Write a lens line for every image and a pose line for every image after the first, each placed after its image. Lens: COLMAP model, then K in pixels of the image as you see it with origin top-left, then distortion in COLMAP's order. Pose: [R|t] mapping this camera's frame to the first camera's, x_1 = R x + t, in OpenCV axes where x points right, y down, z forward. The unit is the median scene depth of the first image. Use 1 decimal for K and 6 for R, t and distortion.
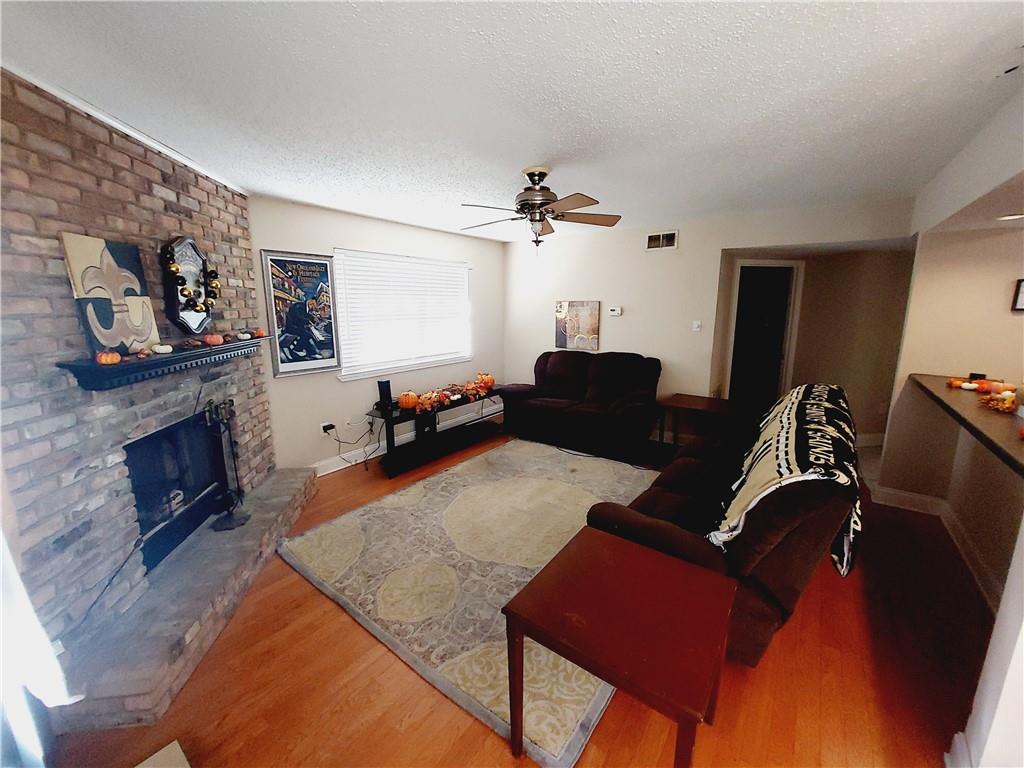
lens RADIAL K [[404.5, 0, 511.0], [0, 404.5, 380.9], [0, 0, 1]] dist [0.010325, -0.008804]
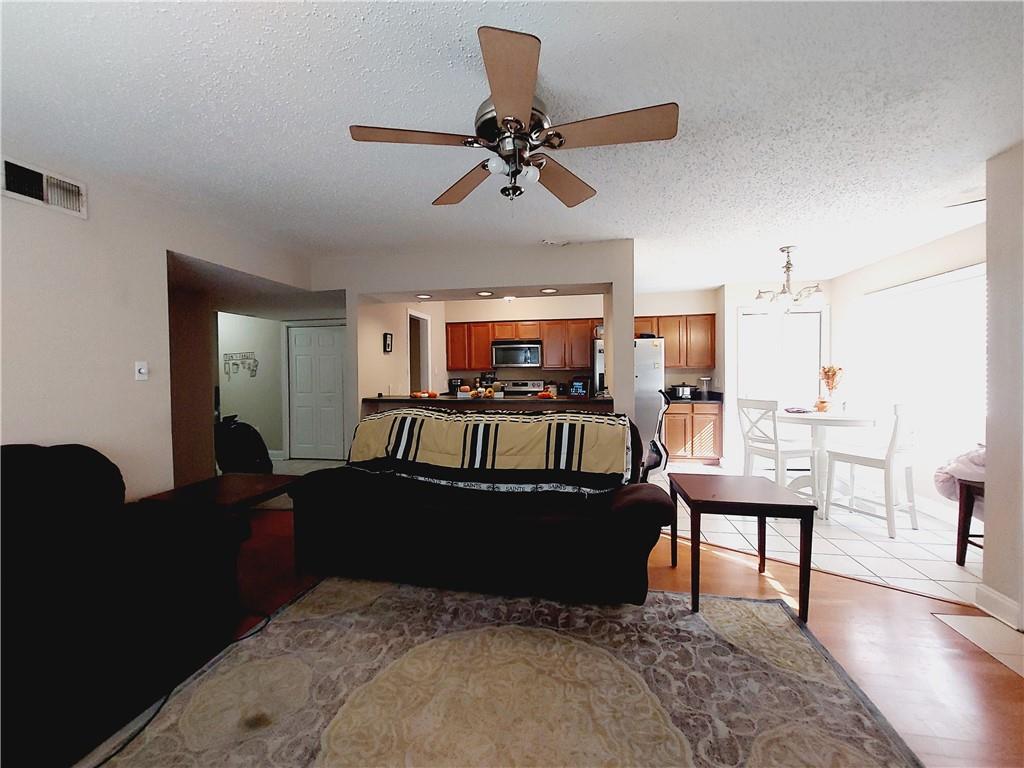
lens RADIAL K [[404.5, 0, 511.0], [0, 404.5, 380.9], [0, 0, 1]] dist [0.010325, -0.008804]
pose [[-0.442577, -0.018366, 0.896543, -0.321801], [0.177471, 0.978221, 0.107648, -0.108560], [-0.878994, 0.206753, -0.429678, 0.938894]]
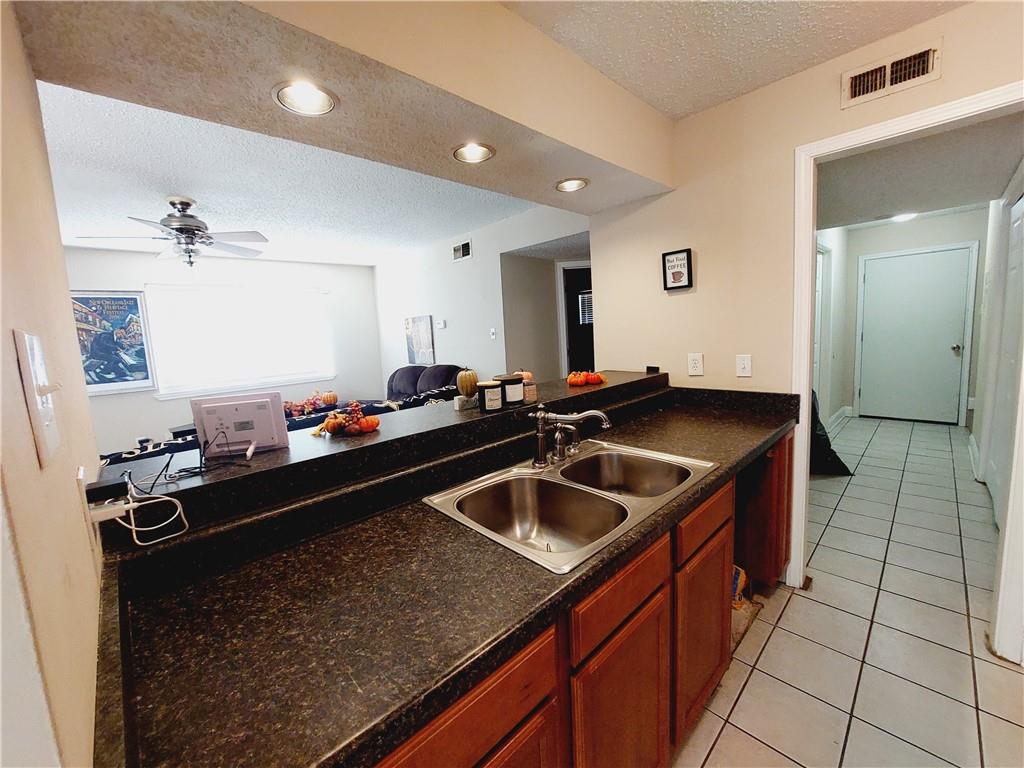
lens RADIAL K [[404.5, 0, 511.0], [0, 404.5, 380.9], [0, 0, 1]] dist [0.010325, -0.008804]
pose [[0.982021, -0.035822, -0.185339, 0.795222], [0.024079, 0.997580, -0.065230, 0.047650], [0.187227, 0.059595, 0.980507, 0.082115]]
